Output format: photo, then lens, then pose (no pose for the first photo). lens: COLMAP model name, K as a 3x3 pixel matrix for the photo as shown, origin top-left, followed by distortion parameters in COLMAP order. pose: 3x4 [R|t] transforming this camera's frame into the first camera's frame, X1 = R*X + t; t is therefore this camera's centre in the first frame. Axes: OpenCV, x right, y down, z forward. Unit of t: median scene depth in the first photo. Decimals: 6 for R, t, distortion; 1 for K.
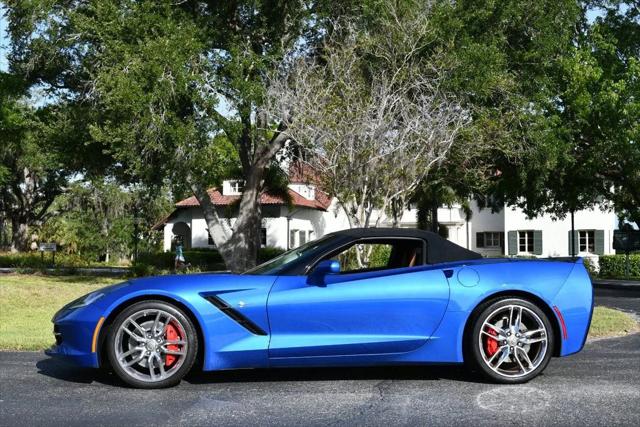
lens RADIAL K [[787.3, 0, 322.6], [0, 787.3, 212.6], [0, 0, 1]] dist [-0.057163, -0.015843]
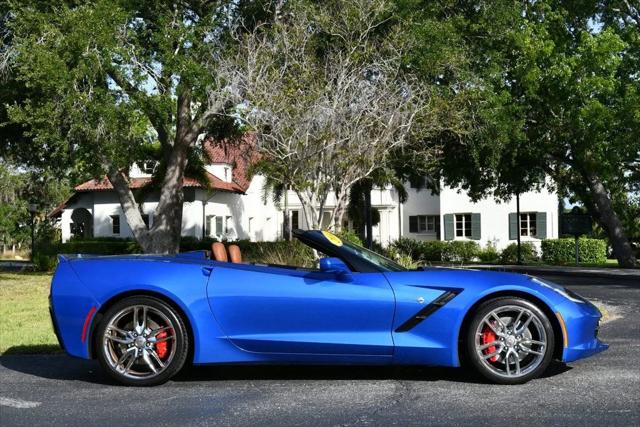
lens RADIAL K [[886.8, 0, 320.0], [0, 886.8, 213.6], [0, 0, 1]] dist [-0.041793, -0.065414]
pose [[0.994568, -0.010383, 0.103569, -0.038816], [0.008010, 0.999696, 0.023298, -0.006273], [-0.103780, -0.022342, 0.994349, -0.039537]]
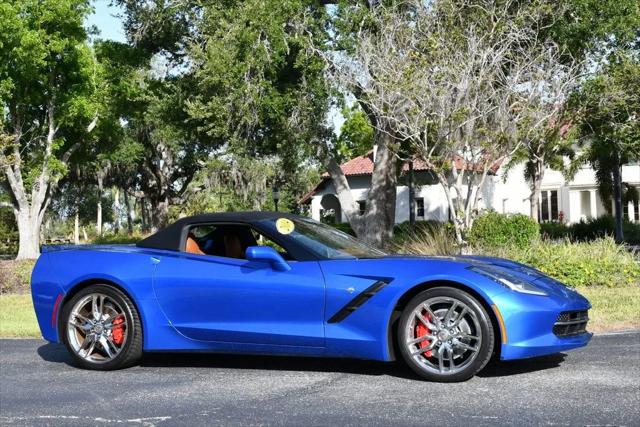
lens RADIAL K [[908.2, 0, 317.2], [0, 908.2, 214.6], [0, 0, 1]] dist [-0.035640, -0.048087]
pose [[0.975091, -0.034285, -0.219138, 0.078681], [0.043059, 0.998446, 0.035388, -0.004795], [0.217584, -0.043942, 0.975052, -0.032230]]
